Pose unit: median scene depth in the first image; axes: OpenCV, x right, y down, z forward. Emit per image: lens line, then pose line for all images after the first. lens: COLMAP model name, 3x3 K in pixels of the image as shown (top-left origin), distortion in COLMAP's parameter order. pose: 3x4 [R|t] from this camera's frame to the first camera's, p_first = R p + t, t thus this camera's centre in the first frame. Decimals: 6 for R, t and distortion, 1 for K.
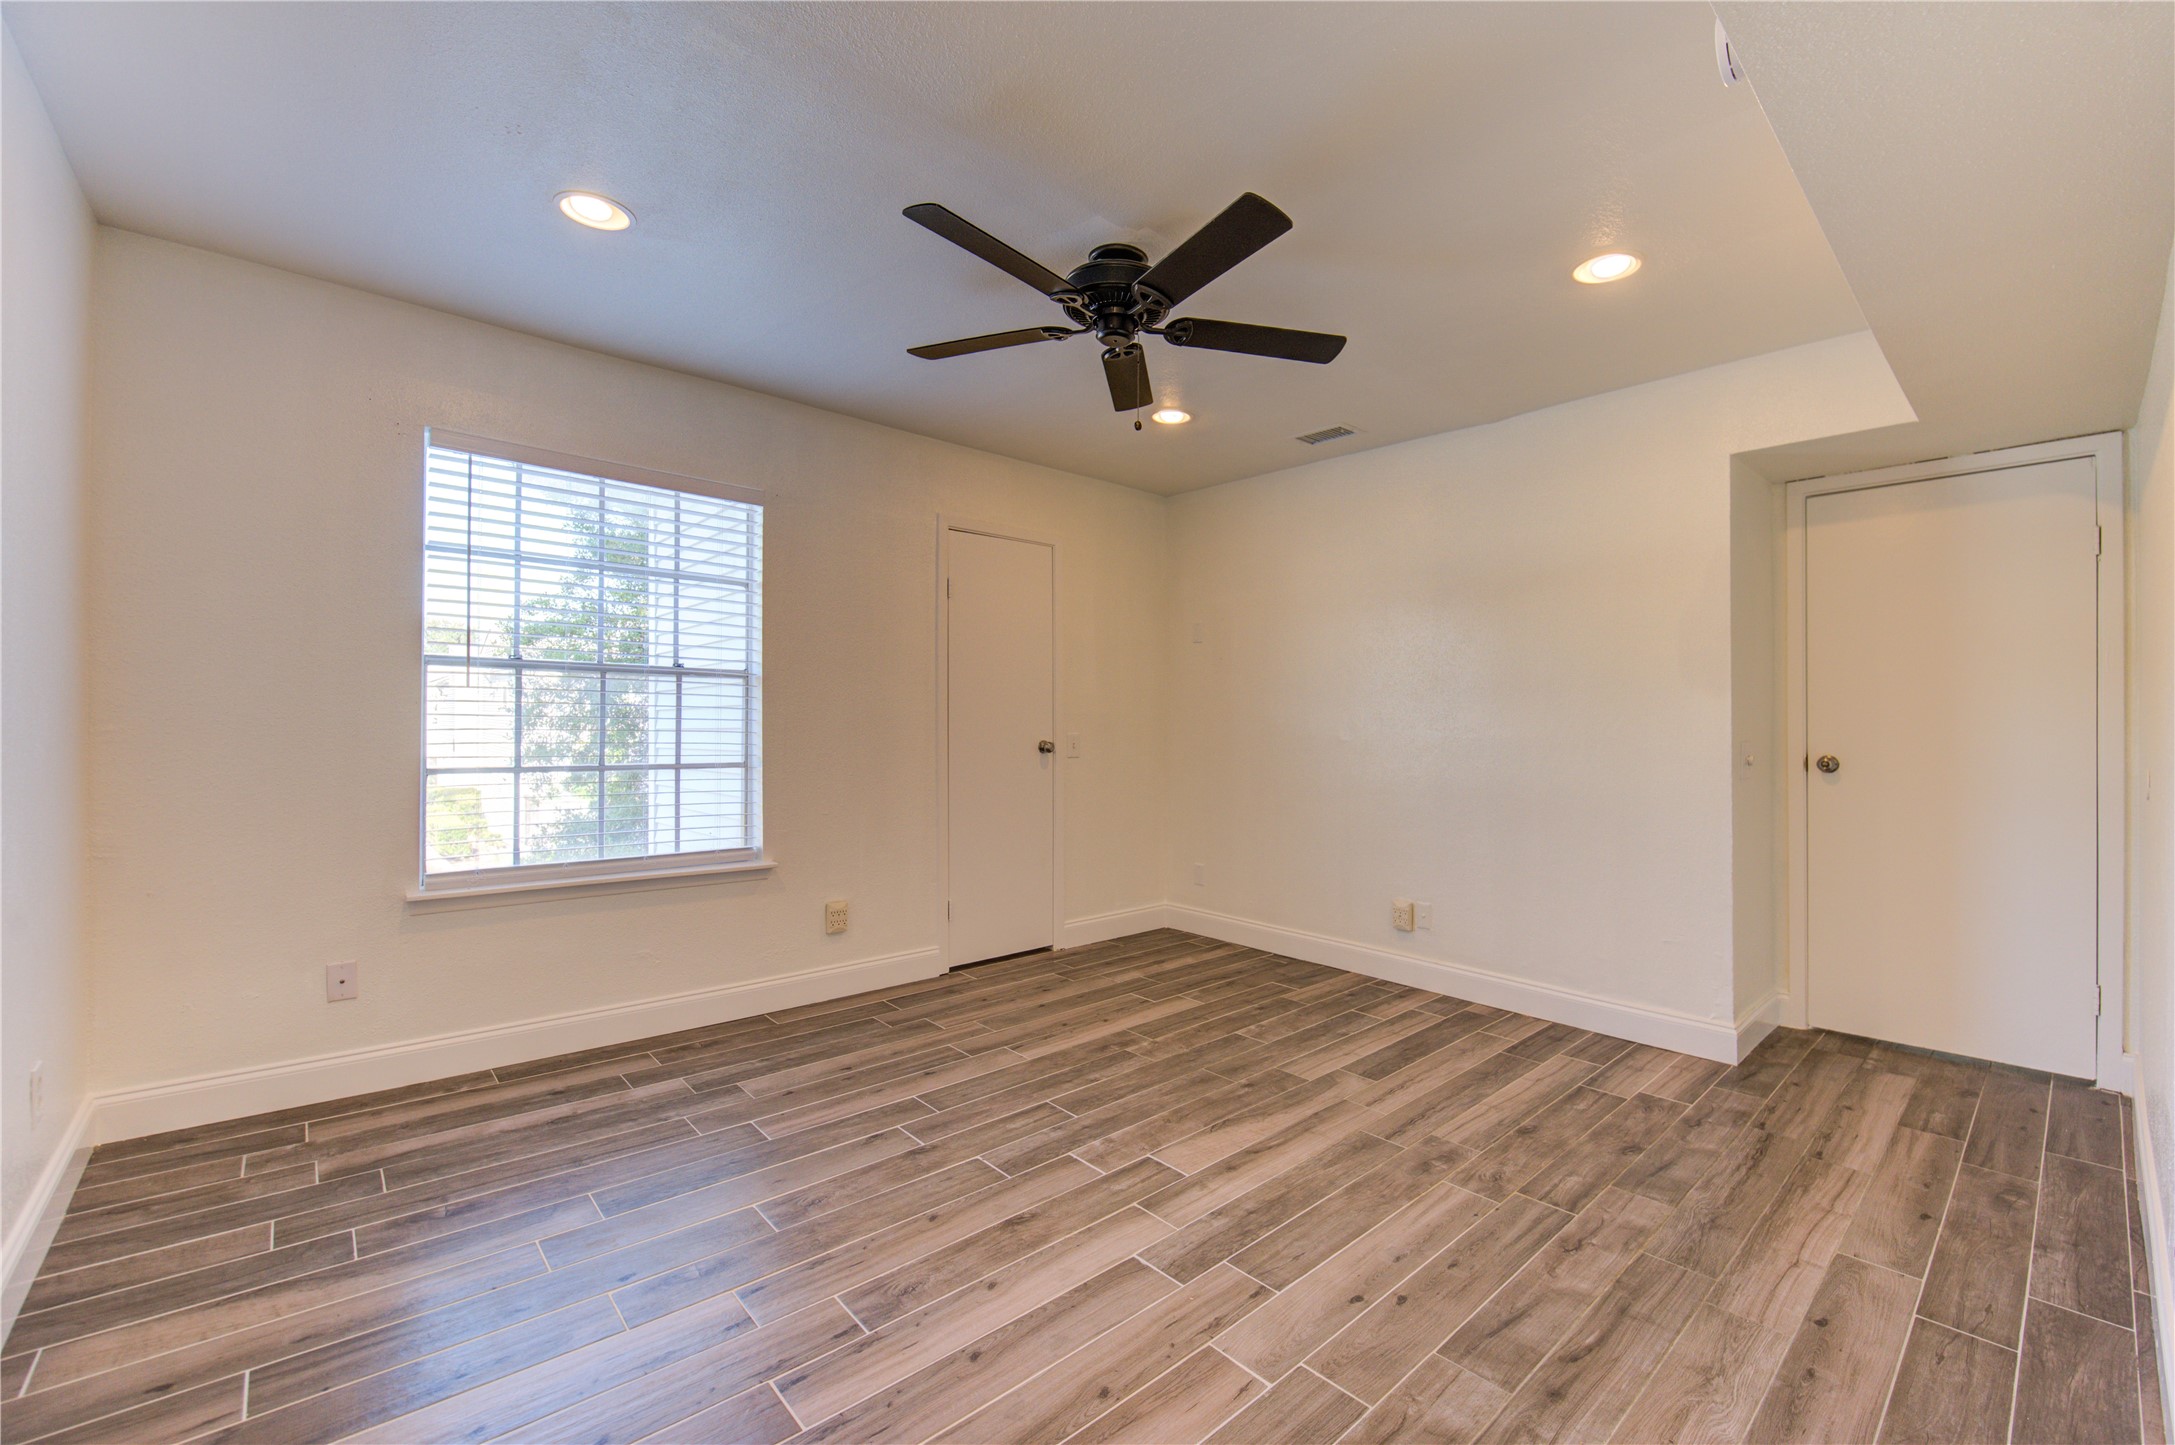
lens RADIAL K [[862.9, 0, 1109.2], [0, 862.9, 711.5], [0, 0, 1]] dist [-0.000794, -0.002828]
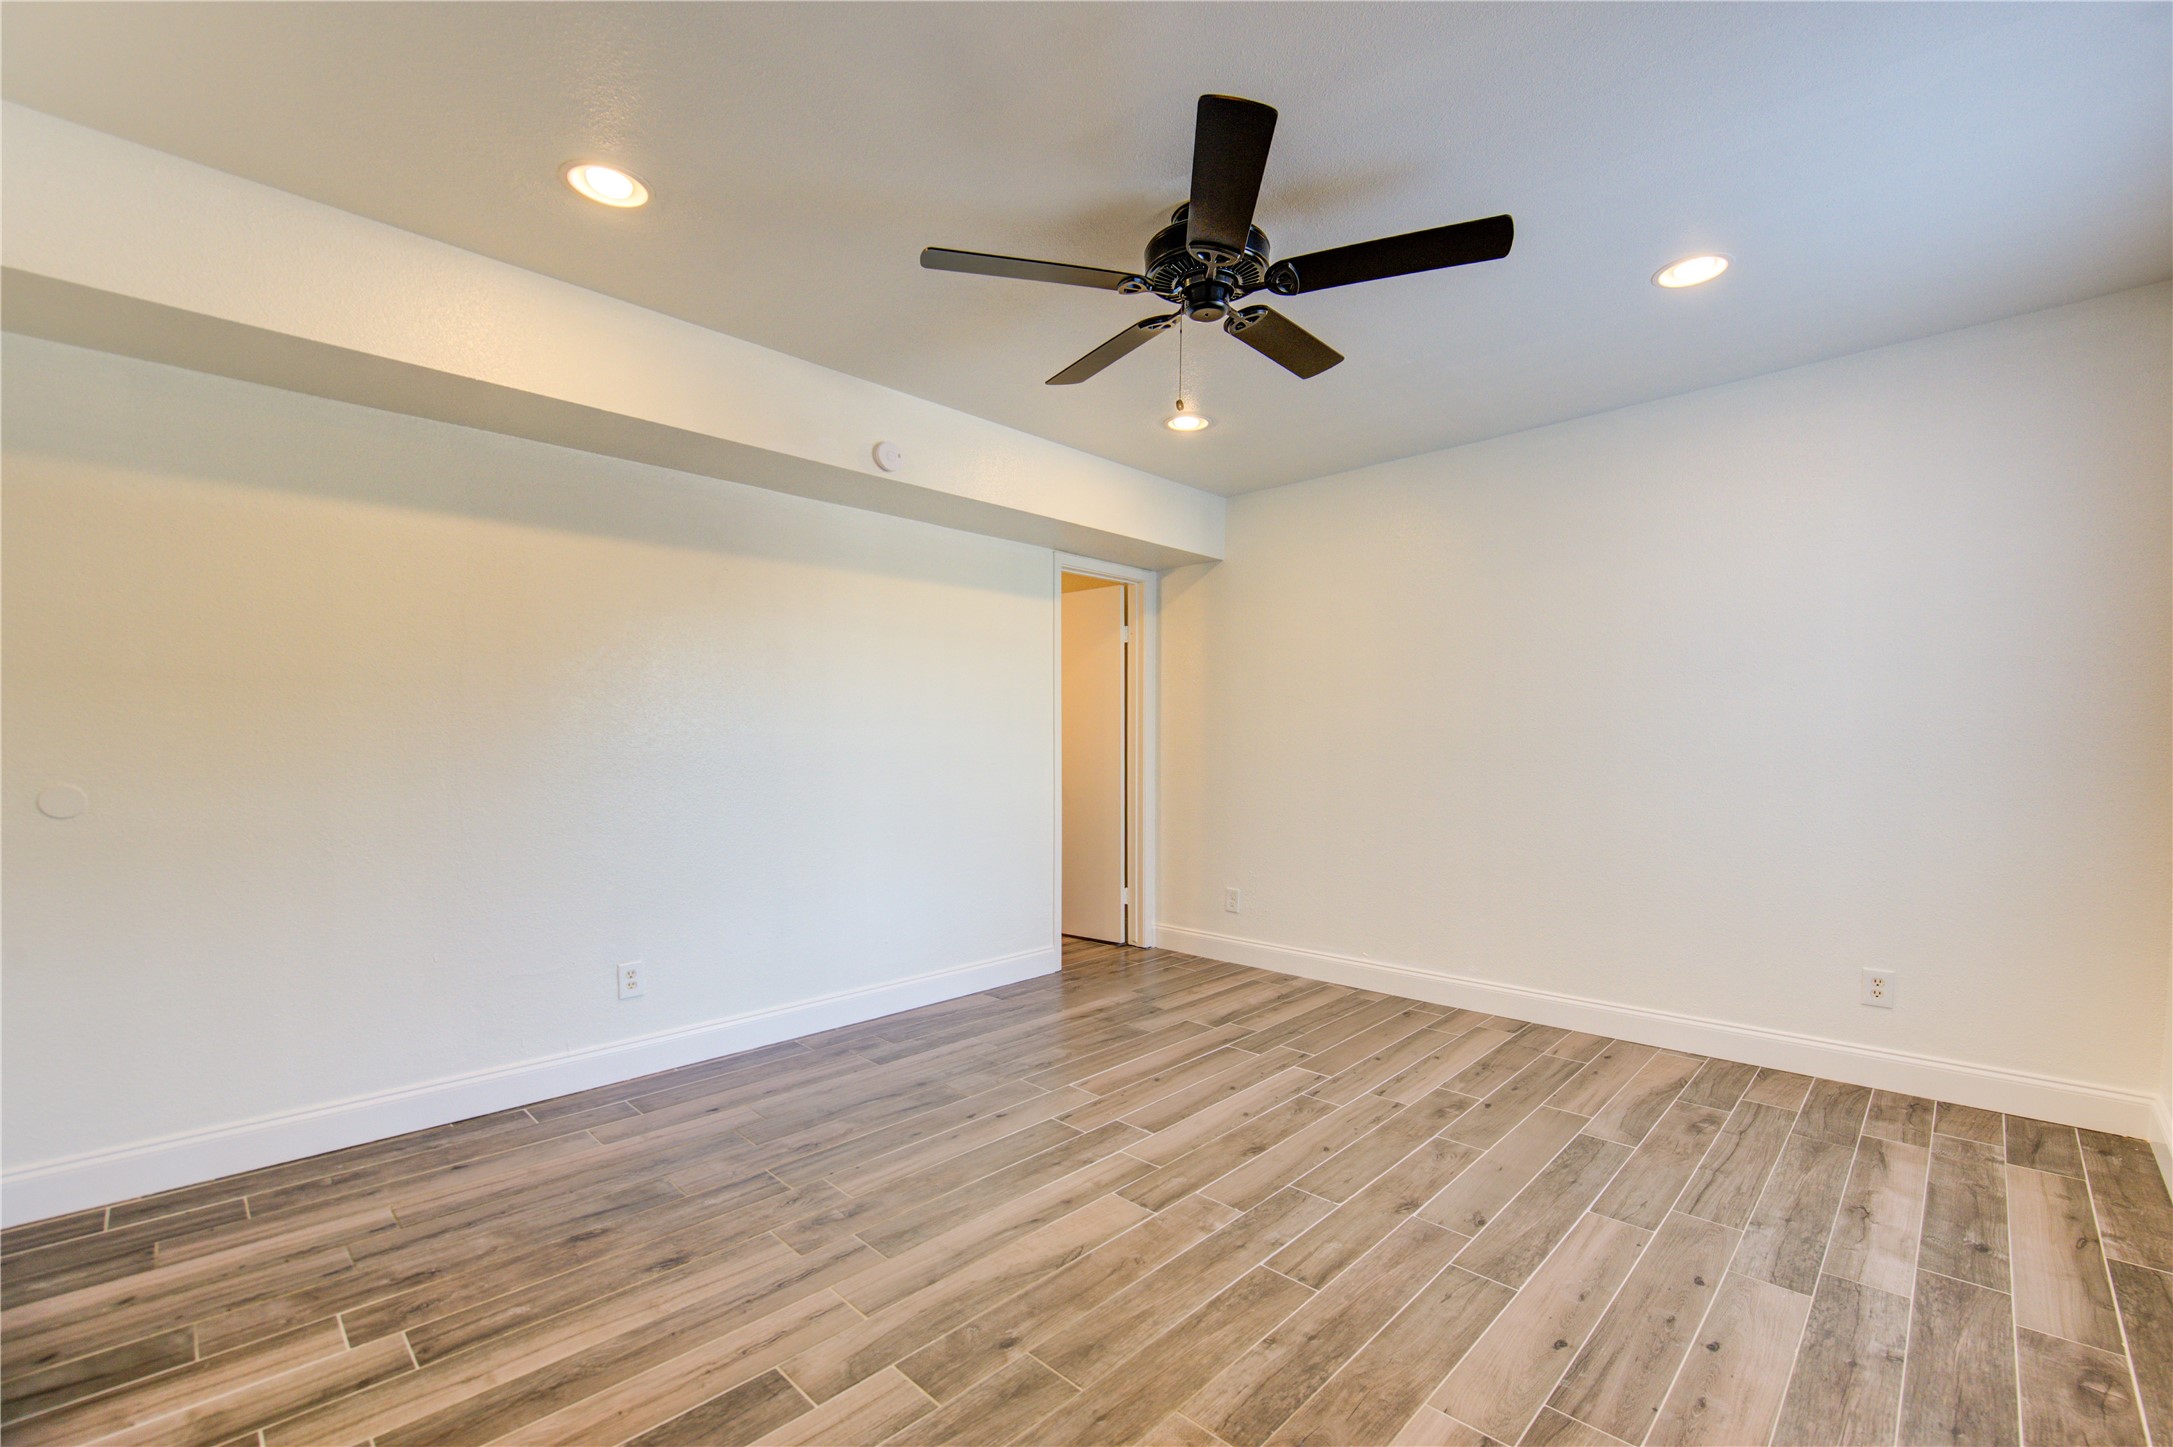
lens RADIAL K [[862.2, 0, 1108.1], [0, 862.2, 712.5], [0, 0, 1]] dist [-0.000794, -0.002828]
pose [[-0.996786, -0.007455, -0.079766, 0.175559], [-0.004232, 0.999171, -0.040494, 0.031091], [0.080002, -0.040027, -0.995991, 1.966024]]
